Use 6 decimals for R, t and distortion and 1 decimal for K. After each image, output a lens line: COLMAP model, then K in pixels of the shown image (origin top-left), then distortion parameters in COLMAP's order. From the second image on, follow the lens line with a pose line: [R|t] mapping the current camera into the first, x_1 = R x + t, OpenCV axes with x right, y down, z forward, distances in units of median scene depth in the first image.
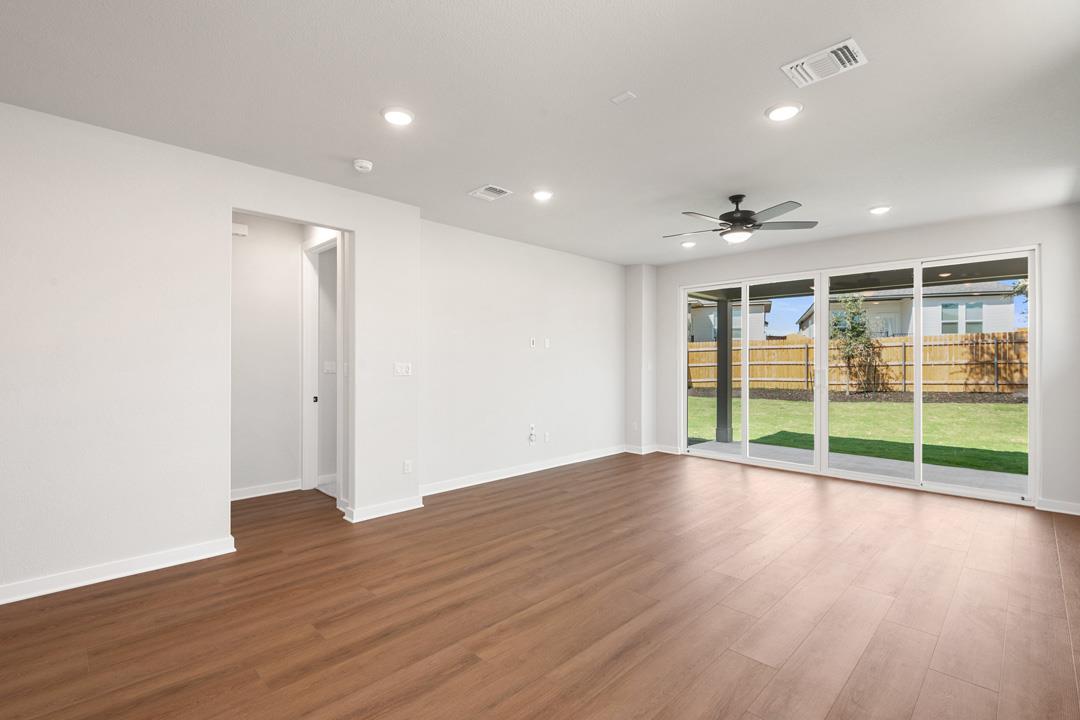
lens RADIAL K [[490.1, 0, 540.7], [0, 490.1, 363.8], [0, 0, 1]] dist [0.003477, -0.007170]
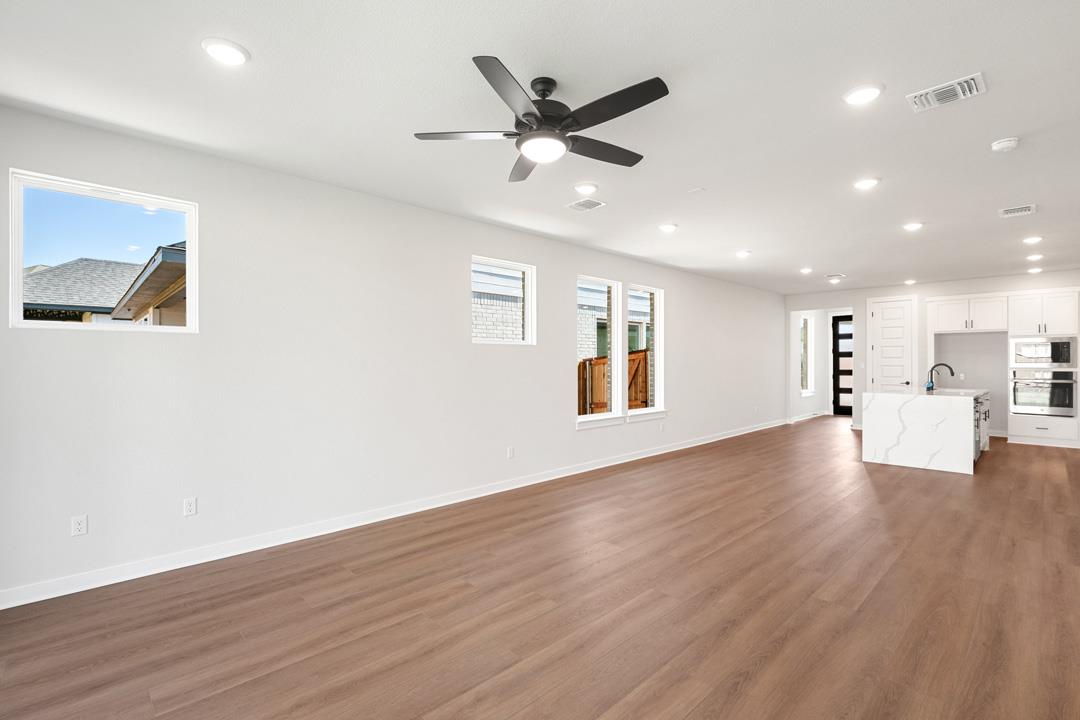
lens RADIAL K [[490.1, 0, 540.8], [0, 490.1, 362.4], [0, 0, 1]] dist [0.003477, -0.007170]
pose [[-0.999802, -0.002697, 0.019697, 0.276672], [-0.002616, 0.999988, 0.004115, -0.004074], [-0.019708, 0.004062, -0.999798, 1.122379]]
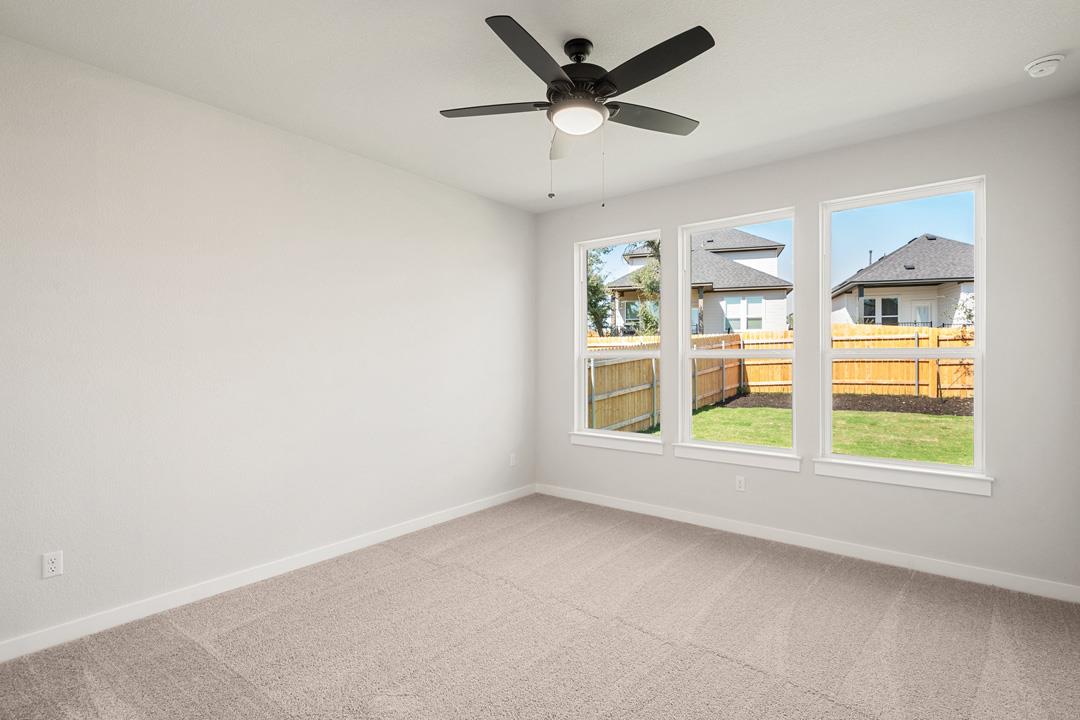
lens RADIAL K [[524.5, 0, 534.7], [0, 524.5, 365.2], [0, 0, 1]] dist [0.006163, 0.000143]
pose [[0.993423, -0.006758, 0.114301, -0.344889], [0.006013, 0.999958, 0.006860, -0.004837], [-0.114342, -0.006128, 0.993423, 0.857029]]
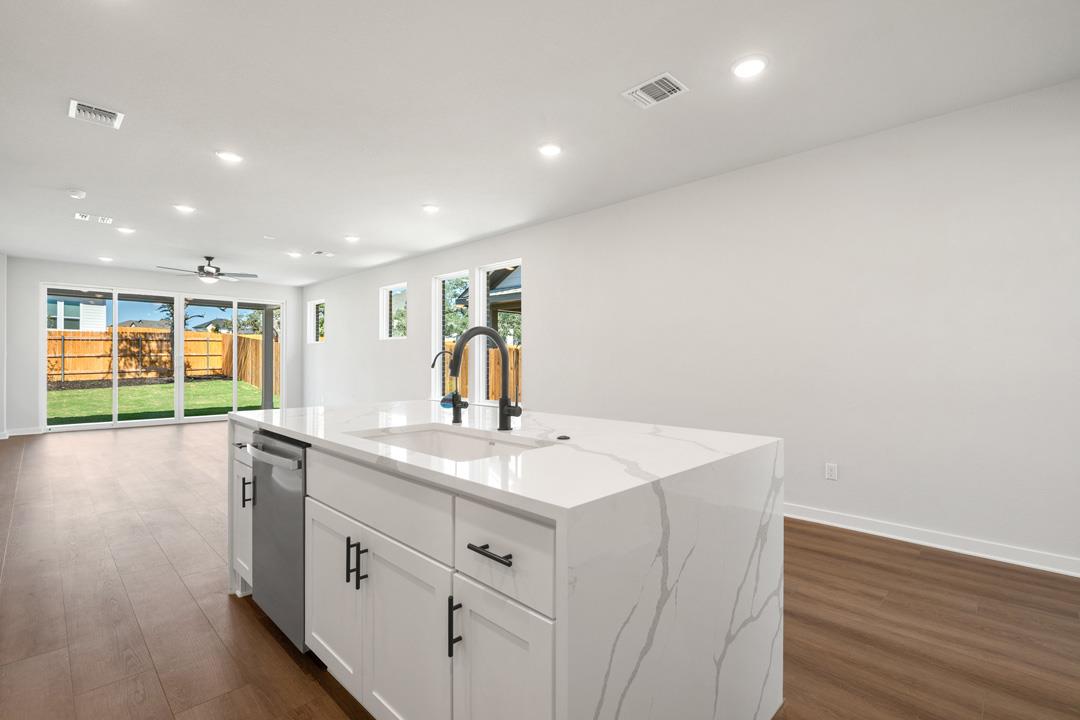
lens RADIAL K [[490.1, 0, 542.6], [0, 490.1, 362.5], [0, 0, 1]] dist [0.003477, -0.007170]
pose [[-0.016522, -0.008063, 0.999831, -0.988442], [0.001091, 0.999967, 0.008082, 0.020896], [-0.999863, 0.001224, -0.016513, -0.130066]]
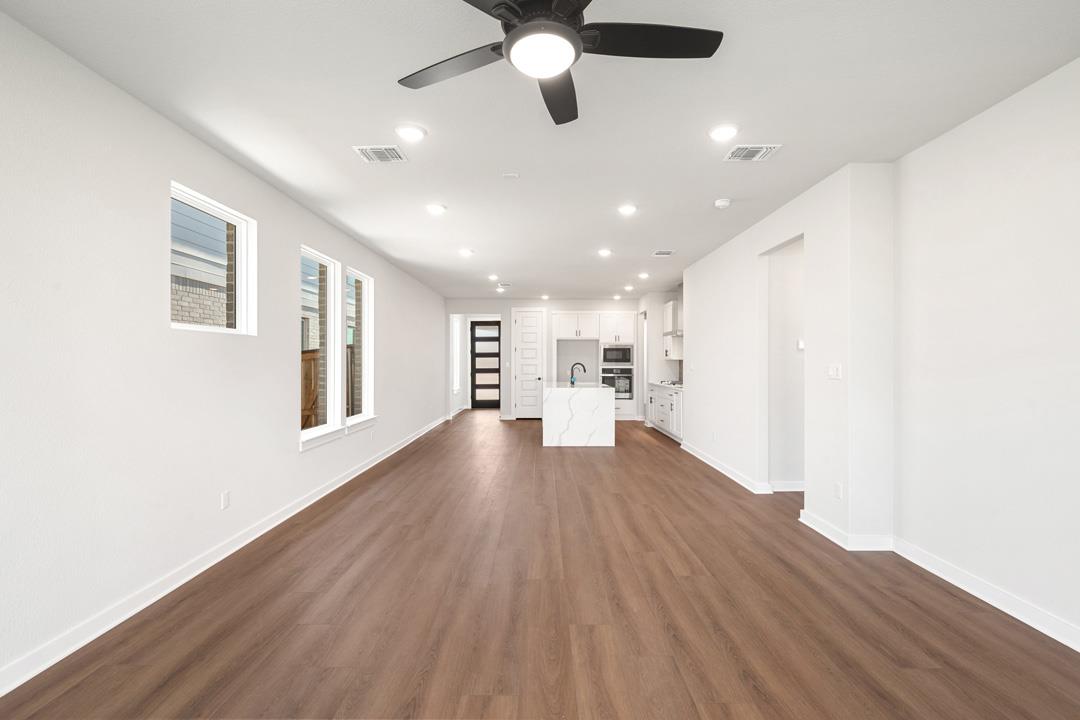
lens RADIAL K [[490.1, 0, 540.6], [0, 490.1, 362.4], [0, 0, 1]] dist [0.003477, -0.007170]
pose [[-0.708287, -0.003671, -0.705915, 0.489490], [-0.006334, 0.999979, 0.001155, -0.001531], [0.705896, 0.005289, -0.708296, 0.910953]]
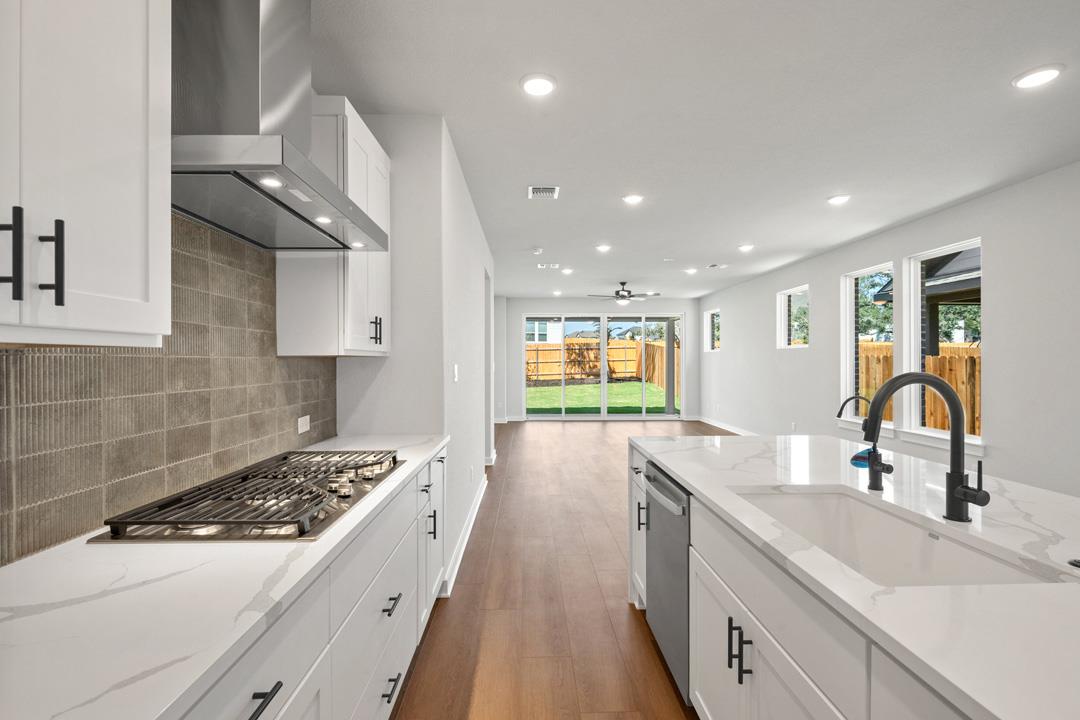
lens RADIAL K [[490.1, 0, 540.3], [0, 490.1, 361.6], [0, 0, 1]] dist [0.003477, -0.007170]
pose [[0.687178, -0.006701, 0.726458, -0.957443], [0.008193, 0.999965, 0.001475, -0.005649], [-0.726443, 0.004938, 0.687209, -0.125939]]
